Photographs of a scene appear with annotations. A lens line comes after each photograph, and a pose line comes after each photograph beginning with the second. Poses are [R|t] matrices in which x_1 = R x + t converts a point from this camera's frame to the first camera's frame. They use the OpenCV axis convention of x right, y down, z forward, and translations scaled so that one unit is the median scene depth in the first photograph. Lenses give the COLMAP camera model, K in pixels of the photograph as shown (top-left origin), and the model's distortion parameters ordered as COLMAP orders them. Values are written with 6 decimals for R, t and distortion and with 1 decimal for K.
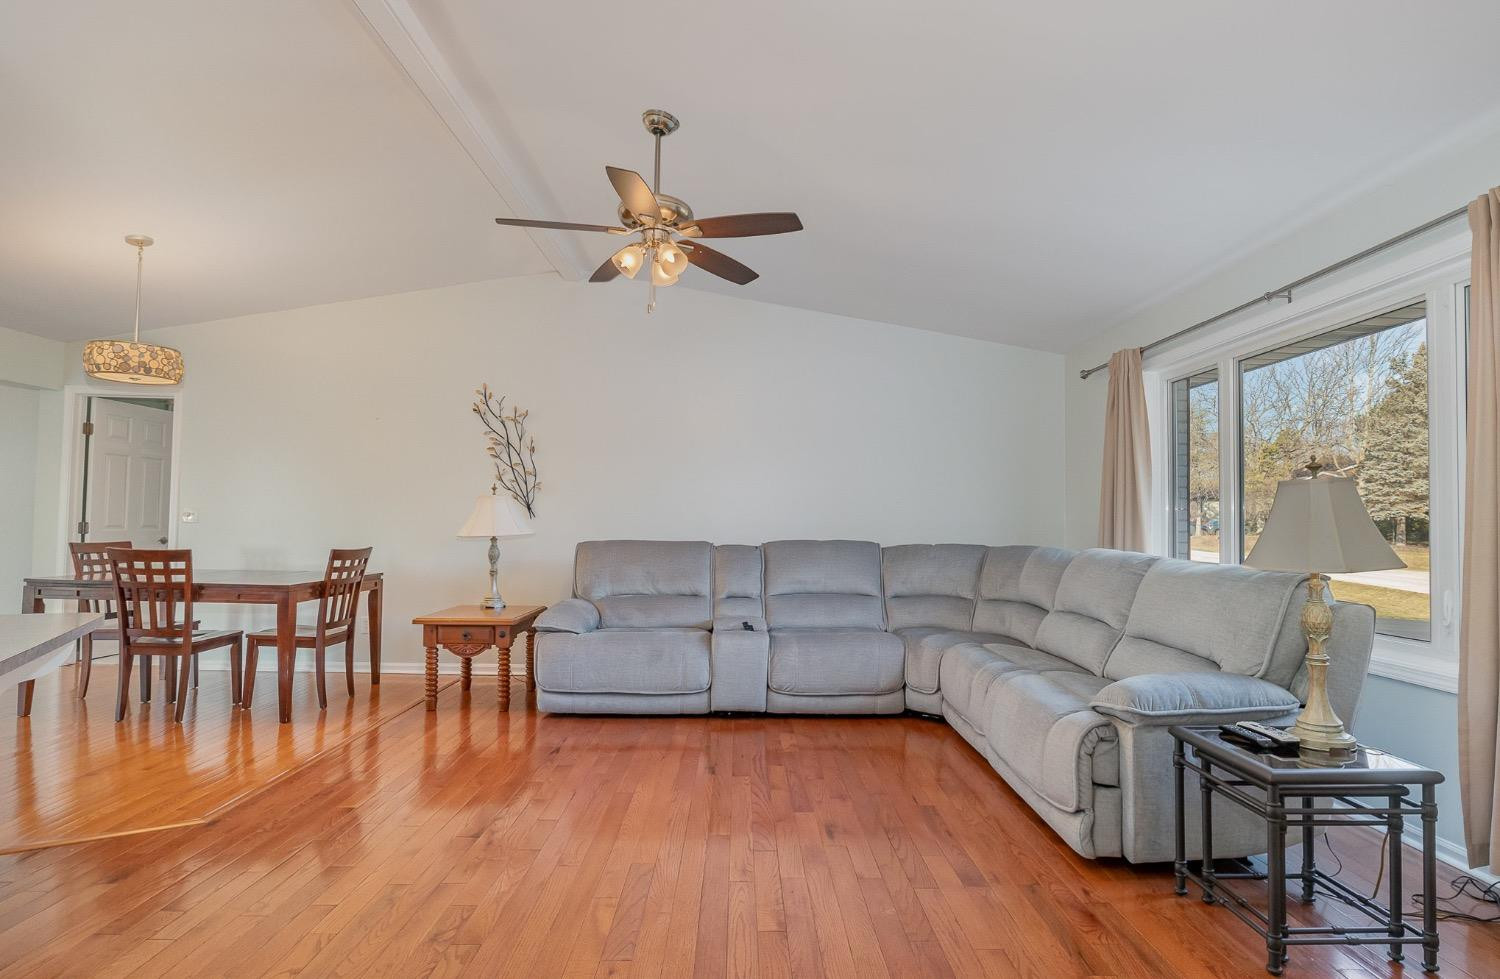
lens RADIAL K [[762.7, 0, 750.7], [0, 762.7, 517.8], [0, 0, 1]] dist [-0.004500, -0.000501]
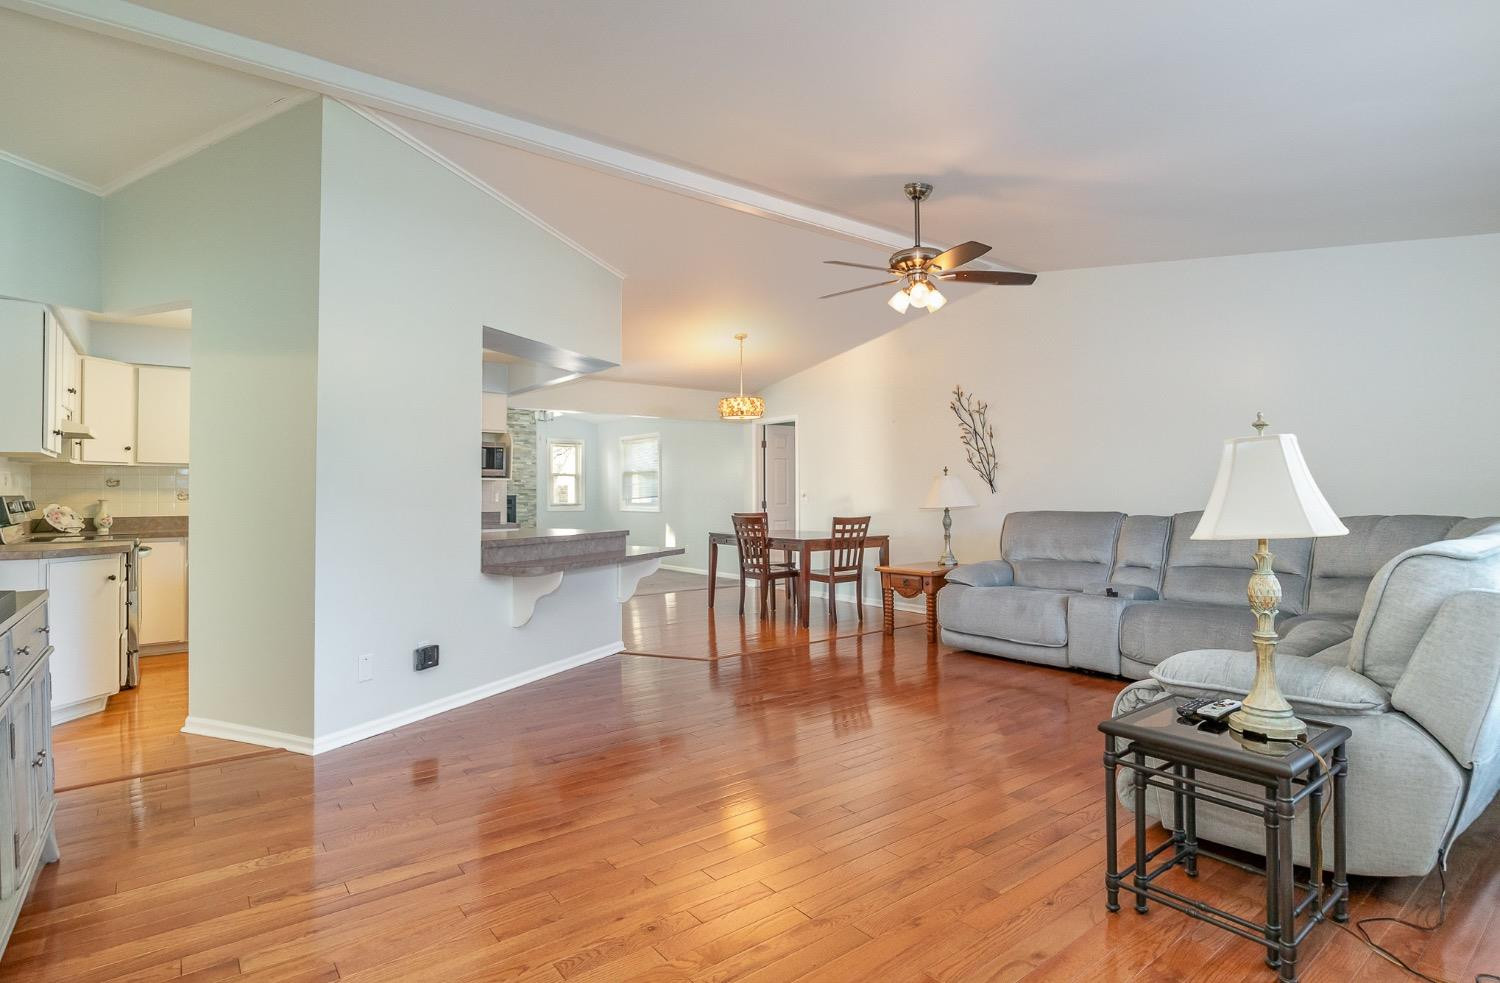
lens RADIAL K [[762.7, 0, 750.7], [0, 762.7, 519.8], [0, 0, 1]] dist [-0.004500, -0.000501]
pose [[0.594634, 0.006815, -0.803968, 0.510299], [0.023691, 0.999381, 0.025994, 0.003031], [0.803648, -0.034504, 0.594104, -0.014551]]
